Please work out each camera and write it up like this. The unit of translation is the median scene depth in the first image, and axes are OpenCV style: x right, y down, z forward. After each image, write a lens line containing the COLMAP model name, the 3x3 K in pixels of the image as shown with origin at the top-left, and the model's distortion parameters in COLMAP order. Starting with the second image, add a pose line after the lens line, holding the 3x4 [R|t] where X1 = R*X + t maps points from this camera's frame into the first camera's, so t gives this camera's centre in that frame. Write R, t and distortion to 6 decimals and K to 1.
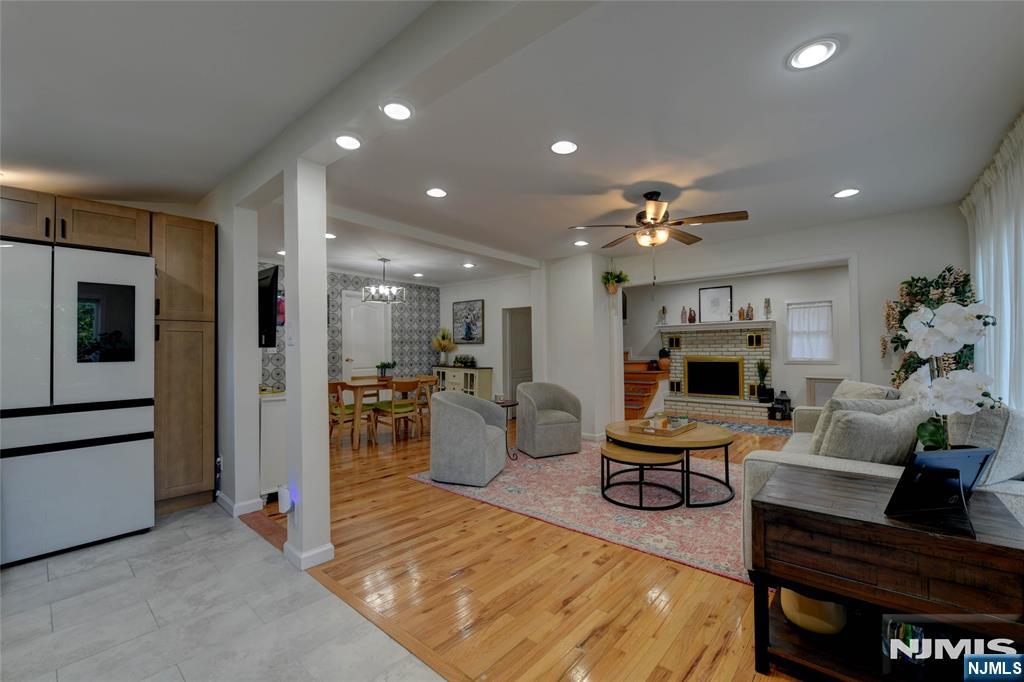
lens RADIAL K [[427.5, 0, 517.4], [0, 427.5, 341.3], [0, 0, 1]] dist [0.001254, 0.000072]
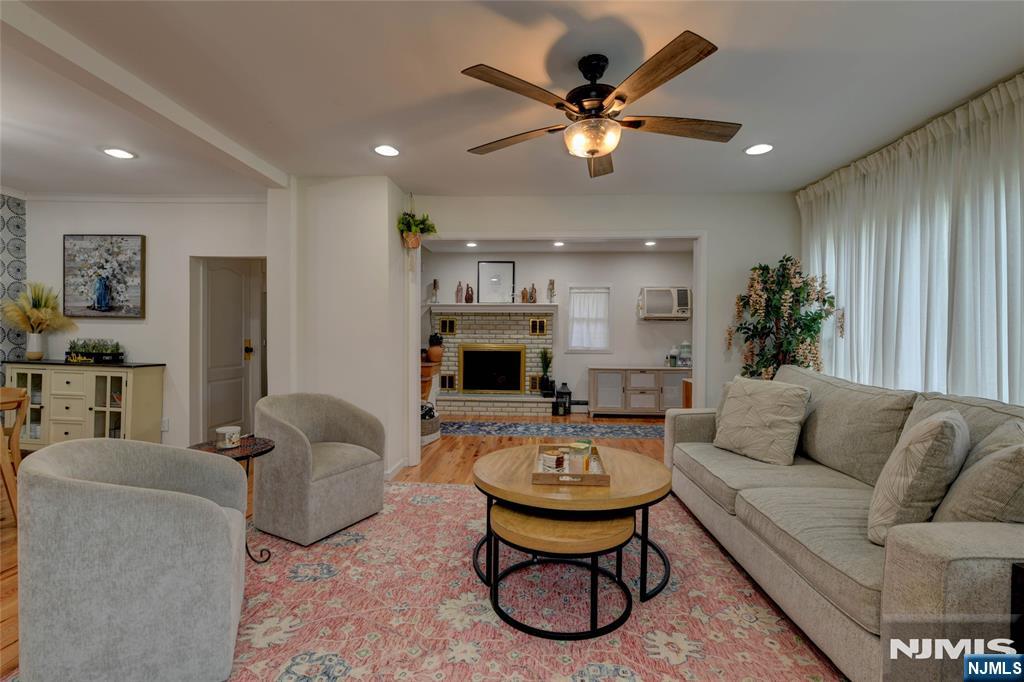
lens RADIAL K [[469.8, 0, 516.7], [0, 469.8, 339.5], [0, 0, 1]] dist [-0.005954, -0.000362]
pose [[0.794780, 0.009819, 0.606818, -0.064413], [-0.029263, 0.999326, 0.022156, 0.004571], [-0.606192, -0.035366, 0.794532, 0.261900]]
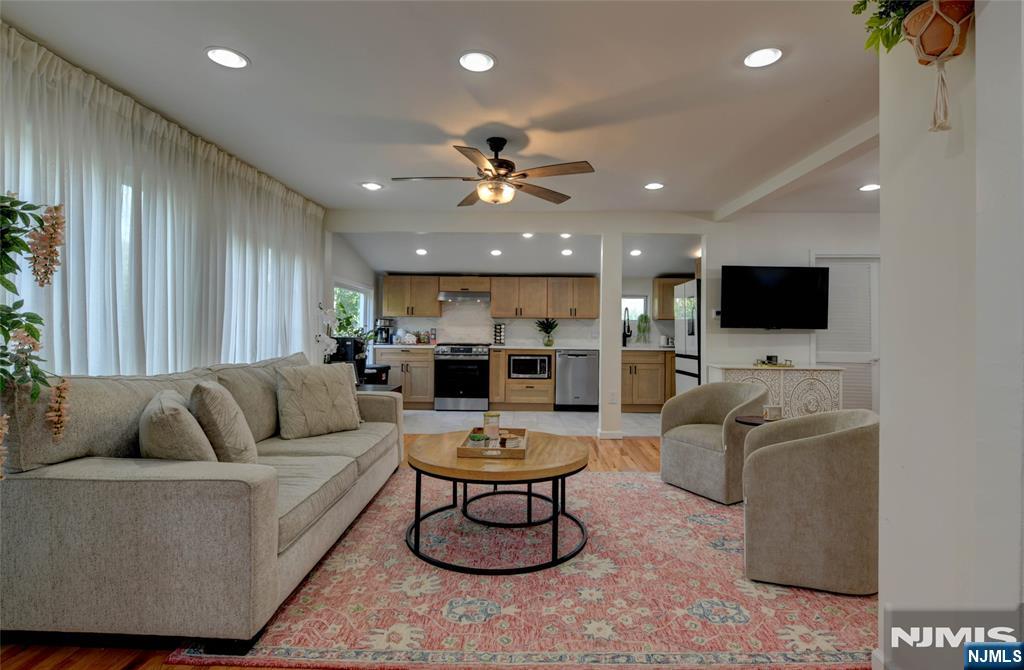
lens RADIAL K [[501.5, 0, 516.3], [0, 501.5, 329.5], [0, 0, 1]] dist [0.000131, 0.000007]
pose [[-0.778470, -0.001088, -0.627681, 0.416992], [0.008313, 0.999893, -0.012042, 0.015484], [0.627627, -0.014592, -0.778377, 0.829979]]
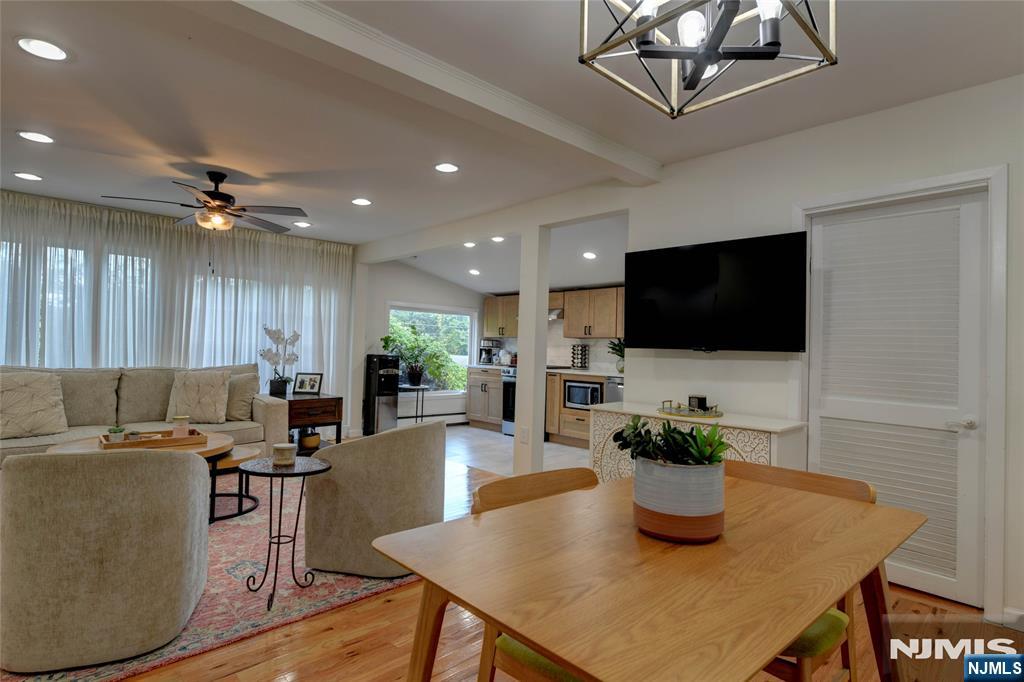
lens RADIAL K [[523.2, 0, 511.4], [0, 523.2, 343.4], [0, 0, 1]] dist [-0.001733, -0.000282]
pose [[-0.993899, -0.017251, 0.108935, -0.207321], [-0.020665, 0.999327, -0.030296, 0.019666], [-0.108339, -0.032363, -0.993587, 0.954057]]
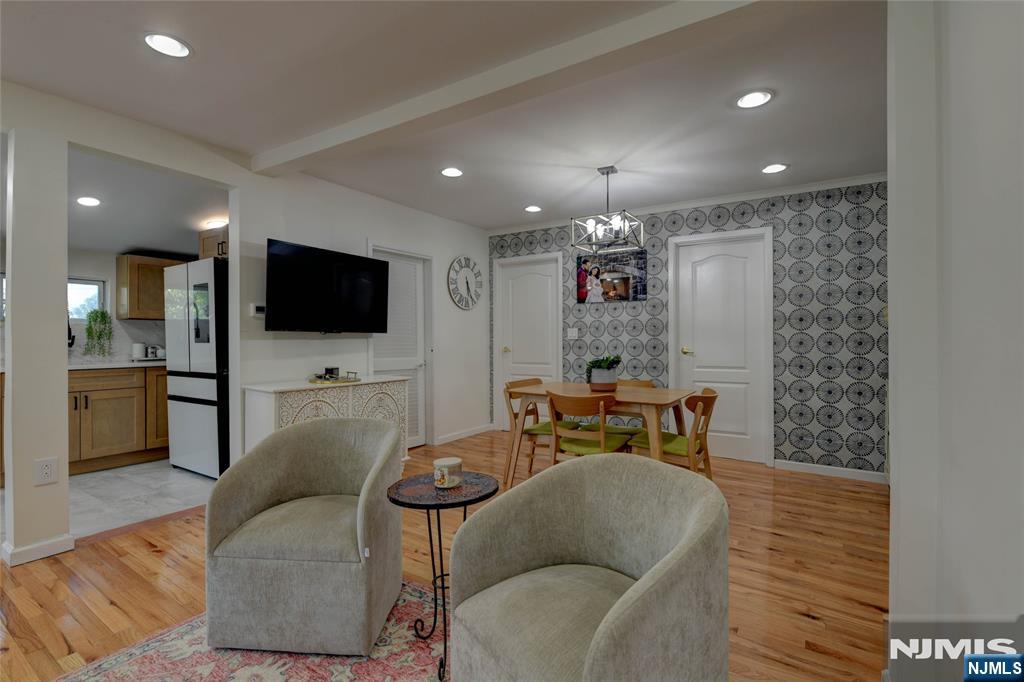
lens RADIAL K [[469.8, 0, 517.3], [0, 469.8, 340.2], [0, 0, 1]] dist [-0.005954, -0.000362]
pose [[0.123503, 0.012046, -0.992271, 0.216619], [0.016737, 0.999759, 0.014220, 0.013323], [0.992203, -0.018364, 0.123271, 0.639184]]
